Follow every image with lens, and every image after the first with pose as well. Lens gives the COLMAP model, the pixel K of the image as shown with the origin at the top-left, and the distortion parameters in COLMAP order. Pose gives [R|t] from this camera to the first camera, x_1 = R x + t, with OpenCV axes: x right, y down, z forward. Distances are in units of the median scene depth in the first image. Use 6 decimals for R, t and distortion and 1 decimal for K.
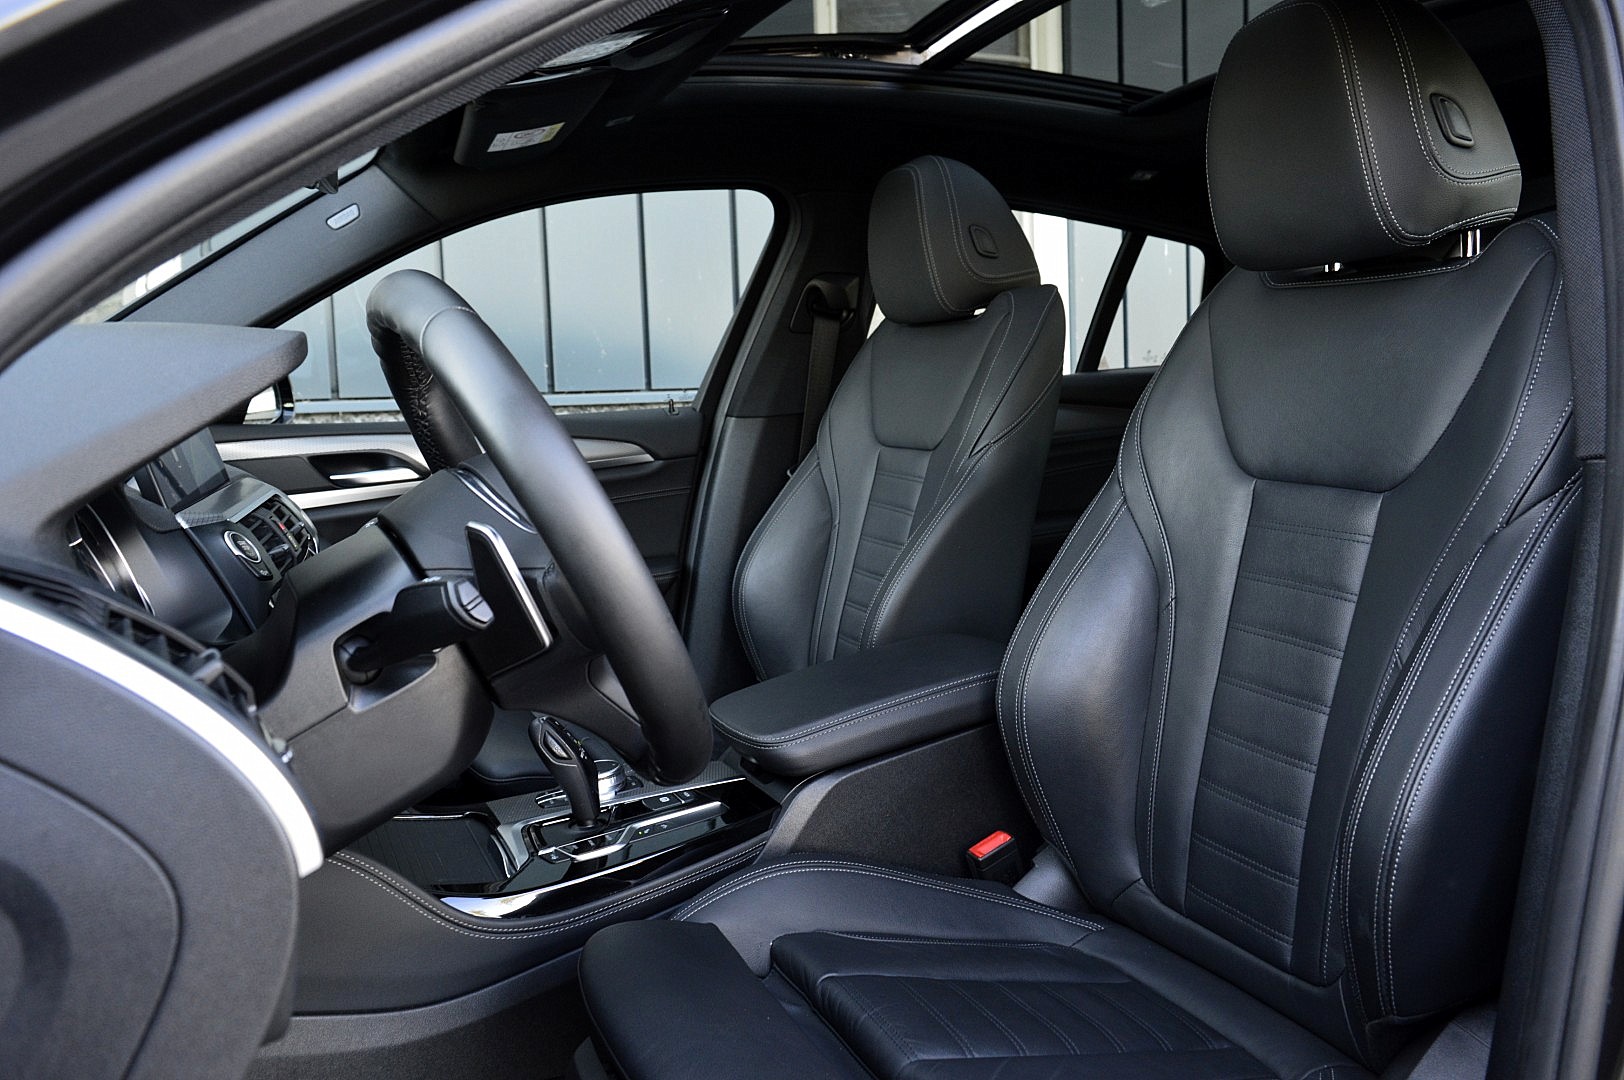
lens RADIAL K [[1299.8, 0, 809.4], [0, 1299.8, 544.5], [0, 0, 1]] dist [-0.017326, -0.006712]
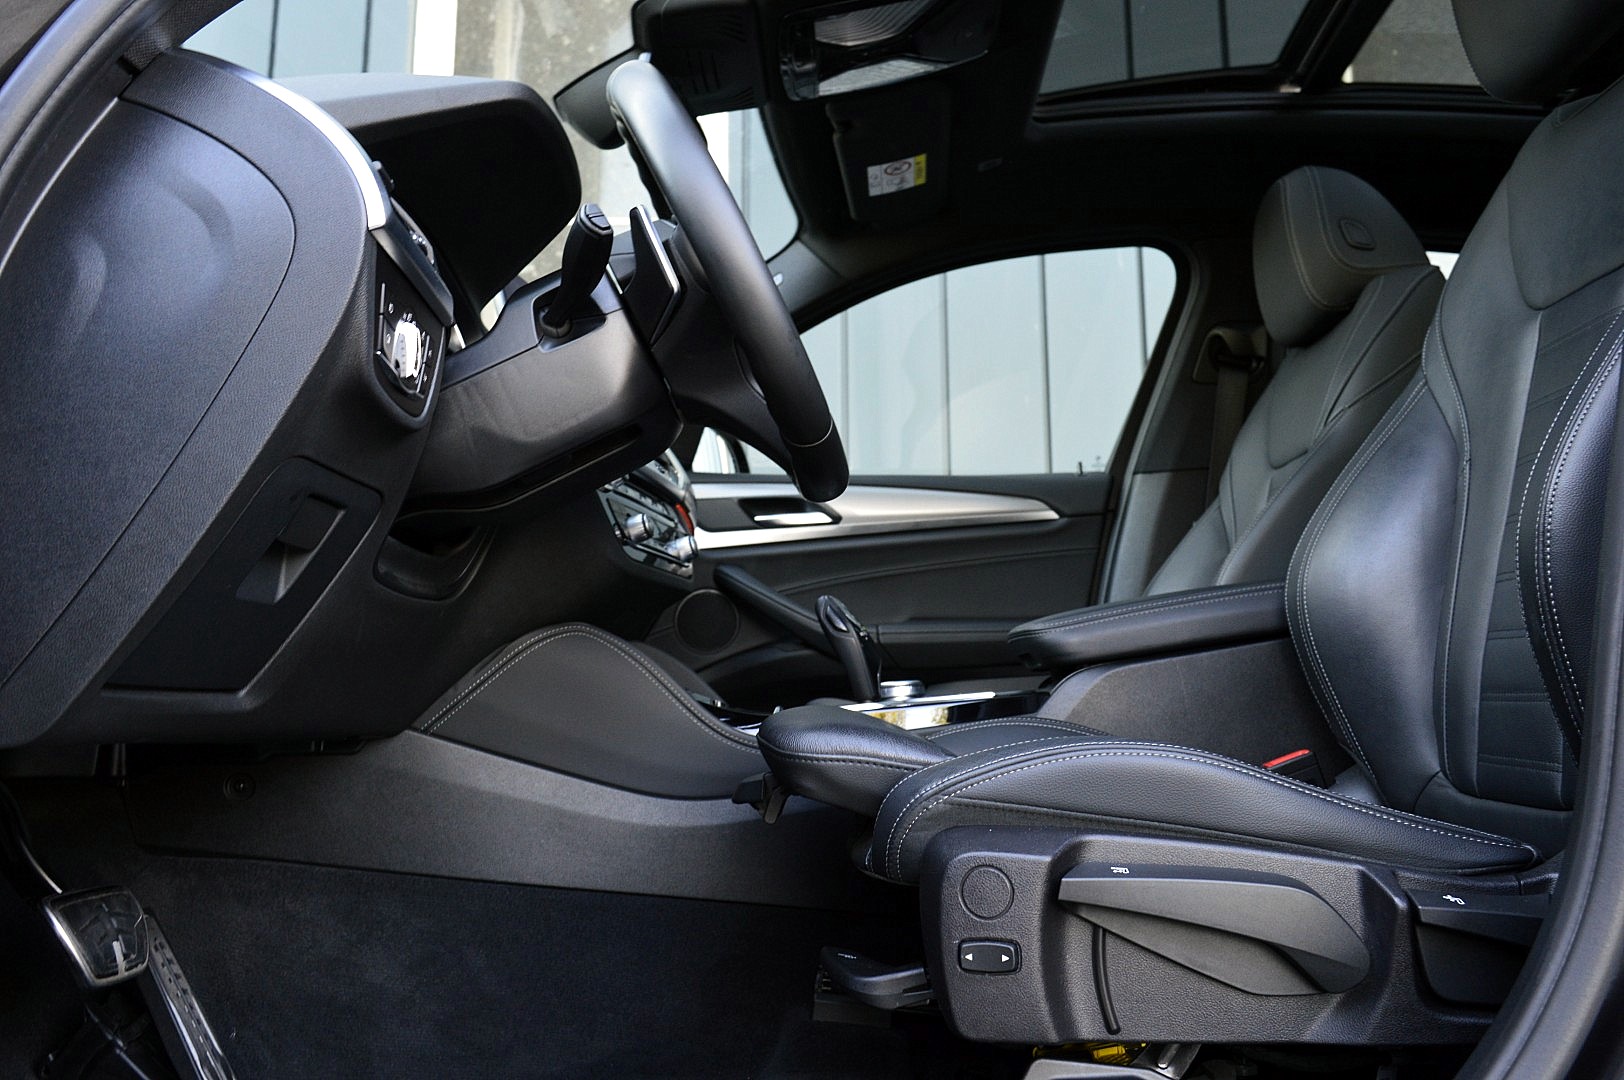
lens RADIAL K [[1390.8, 0, 809.4], [0, 1390.8, 539.9], [0, 0, 1]] dist [-0.017807, -0.009842]
pose [[0.901476, -0.035768, -0.431349, 0.192978], [-0.071612, 0.970519, -0.230140, 0.241920], [0.426864, 0.238355, 0.872338, -0.025754]]
